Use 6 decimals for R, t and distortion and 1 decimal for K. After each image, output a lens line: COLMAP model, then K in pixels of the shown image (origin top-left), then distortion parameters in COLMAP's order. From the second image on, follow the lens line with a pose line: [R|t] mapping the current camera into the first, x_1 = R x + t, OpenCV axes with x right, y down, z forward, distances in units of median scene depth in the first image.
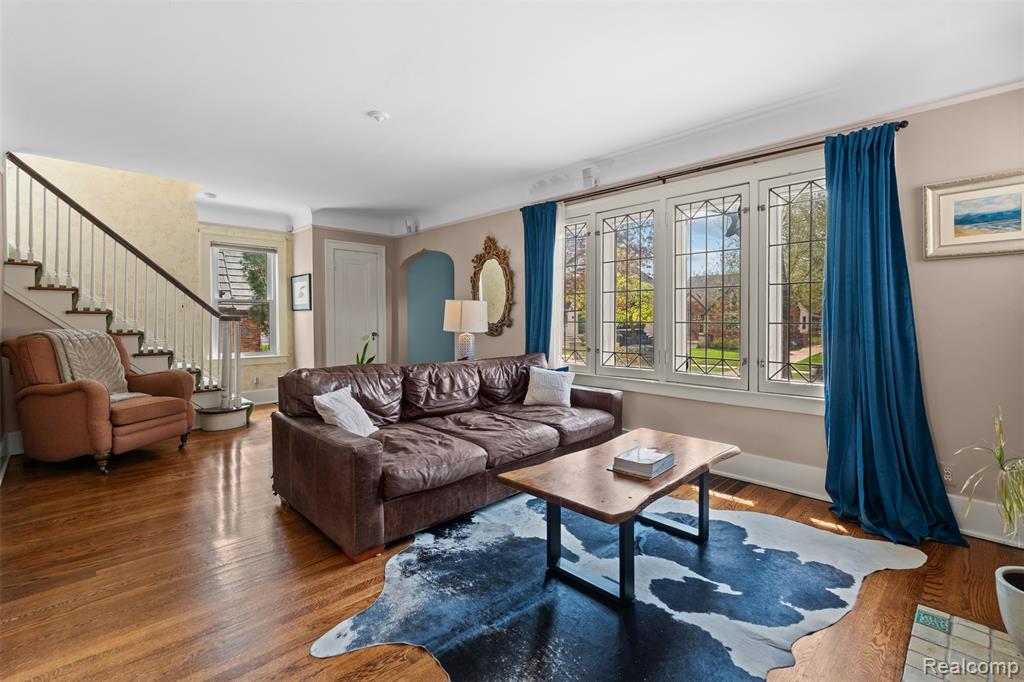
lens RADIAL K [[453.6, 0, 515.5], [0, 453.6, 323.3], [0, 0, 1]] dist [-0.007172, 0.002069]
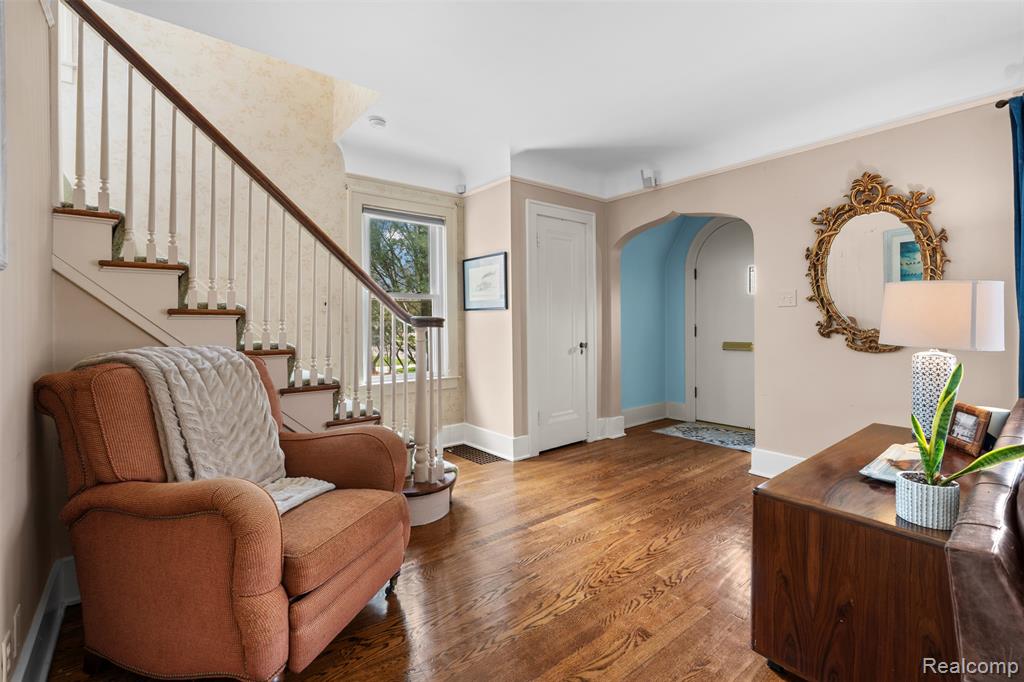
lens RADIAL K [[453.6, 0, 518.3], [0, 453.6, 323.4], [0, 0, 1]] dist [-0.007172, 0.002069]
pose [[0.995352, -0.003970, -0.096219, -0.539207], [0.003515, 0.999982, -0.004892, -0.007370], [0.096236, 0.004531, 0.995348, 0.517085]]
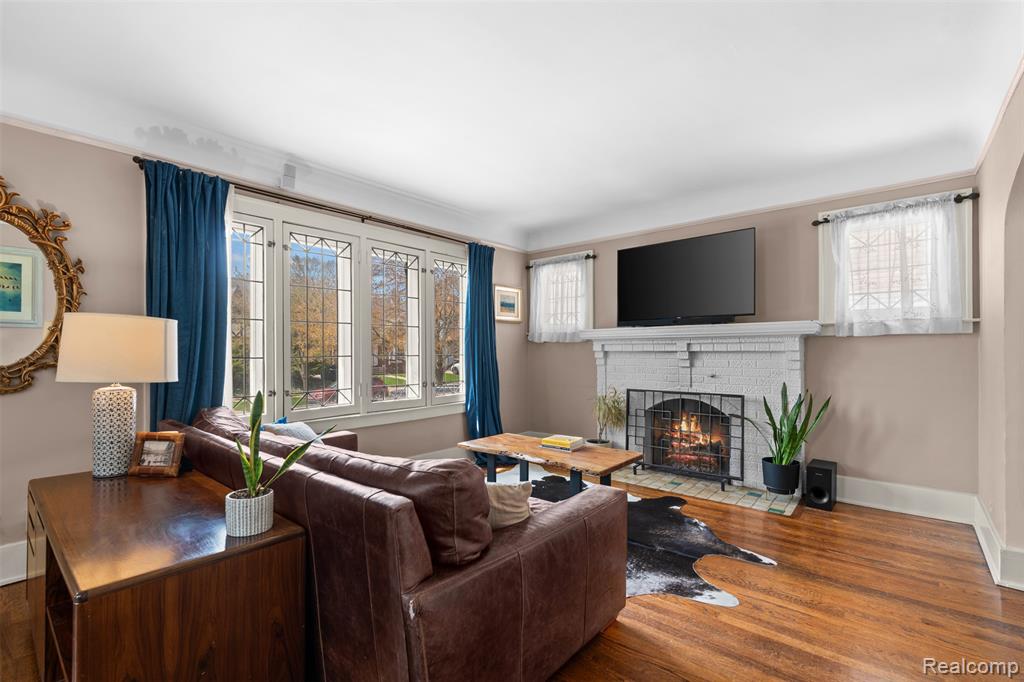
lens RADIAL K [[453.6, 0, 512.1], [0, 453.6, 349.8], [0, 0, 1]] dist [-0.007172, 0.002069]
pose [[-0.077646, 0.000596, 0.996981, -0.659409], [0.013762, 0.999905, 0.000475, -0.011519], [-0.996886, 0.013757, -0.077647, 0.669821]]
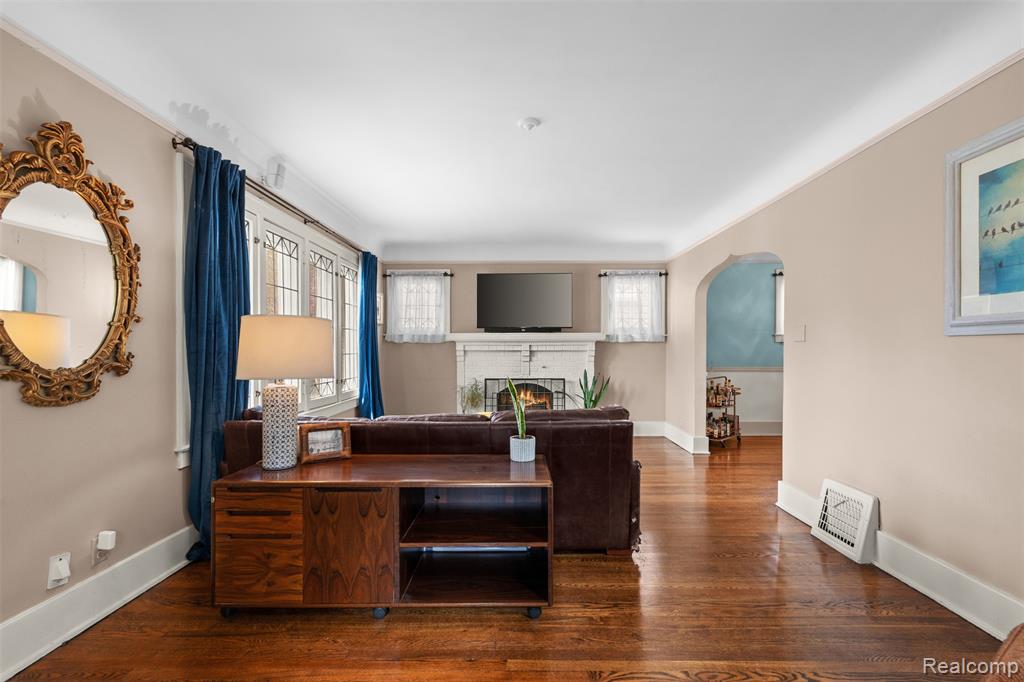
lens RADIAL K [[453.6, 0, 518.2], [0, 453.6, 351.1], [0, 0, 1]] dist [-0.007172, 0.002069]
pose [[-0.707199, -0.004615, 0.707000, -0.699179], [0.007141, 0.999881, 0.013670, -0.020648], [-0.706979, 0.014716, -0.707081, 1.260294]]
